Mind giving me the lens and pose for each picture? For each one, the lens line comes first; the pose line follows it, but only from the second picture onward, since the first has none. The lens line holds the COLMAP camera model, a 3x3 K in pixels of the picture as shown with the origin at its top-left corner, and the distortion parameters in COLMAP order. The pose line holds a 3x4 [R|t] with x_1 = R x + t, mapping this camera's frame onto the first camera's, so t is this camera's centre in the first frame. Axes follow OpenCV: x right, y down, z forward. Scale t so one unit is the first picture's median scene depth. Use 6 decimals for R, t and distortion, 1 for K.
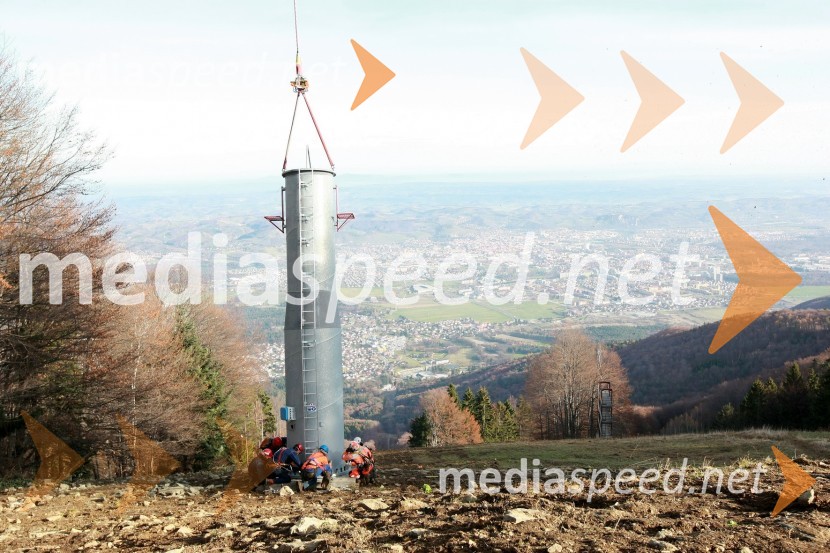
lens RADIAL K [[889.4, 0, 418.1], [0, 889.4, 262.9], [0, 0, 1]] dist [-0.019567, 0.005865]
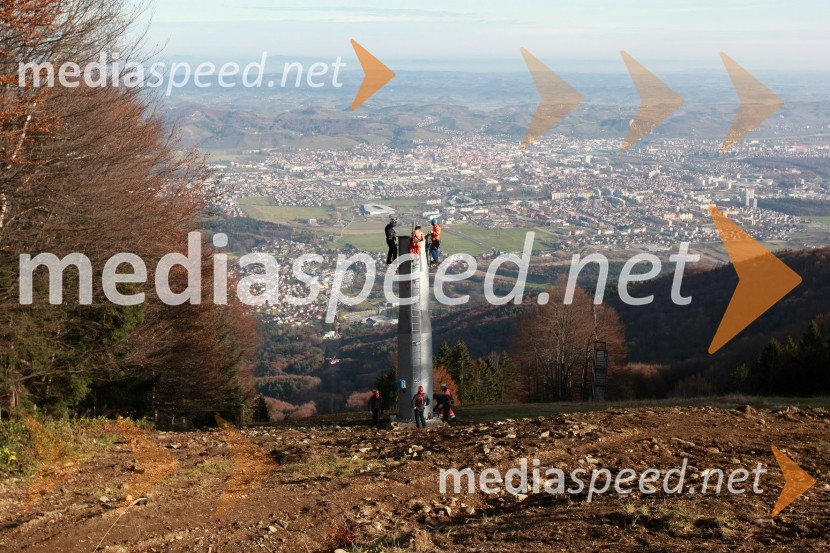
lens RADIAL K [[1385.2, 0, 415.0], [0, 1385.2, 276.5], [0, 0, 1]] dist [0.038486, 0.053616]
pose [[0.997678, 0.016701, 0.066031, -0.043996], [-0.023611, 0.994161, 0.105295, -0.045293], [-0.063887, -0.106609, 0.992246, -0.231244]]
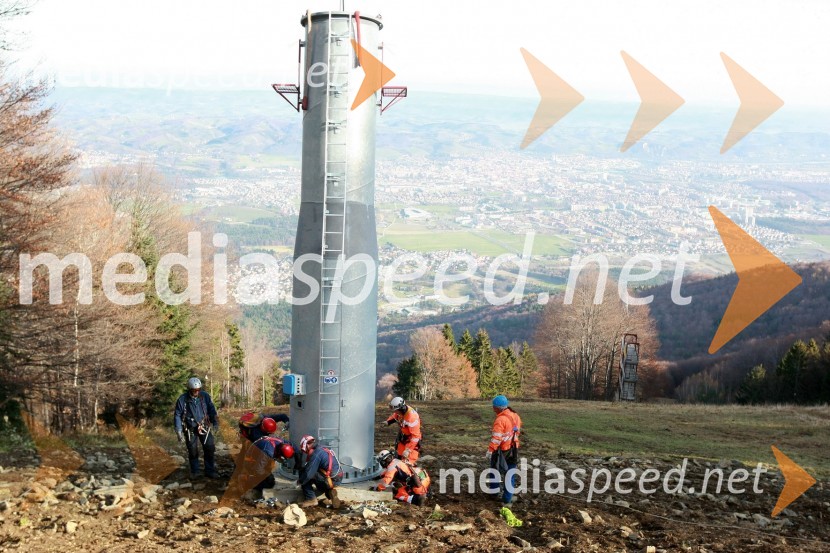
lens RADIAL K [[970.8, 0, 415.0], [0, 970.8, 276.5], [0, 0, 1]] dist [0.003194, 0.025174]
pose [[0.998082, 0.058698, 0.019648, -0.010955], [-0.060274, 0.993876, 0.092613, 0.002397], [-0.014092, -0.093620, 0.995508, 0.041100]]
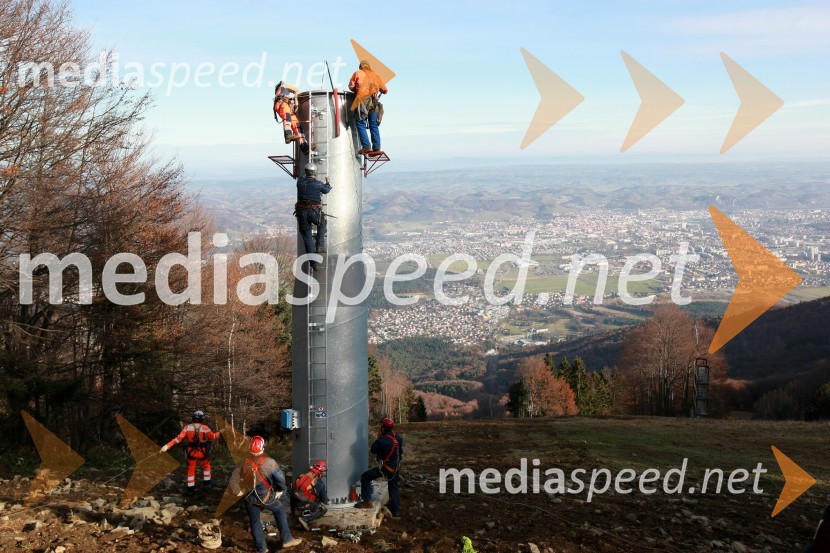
lens RADIAL K [[769.5, 0, 411.2], [0, 769.5, 272.7], [0, 0, 1]] dist [-0.027218, 0.069646]
pose [[0.988801, 0.021016, -0.147752, 0.006807], [-0.014706, 0.998938, 0.043671, 0.002415], [0.148513, -0.041009, 0.988060, 0.055222]]
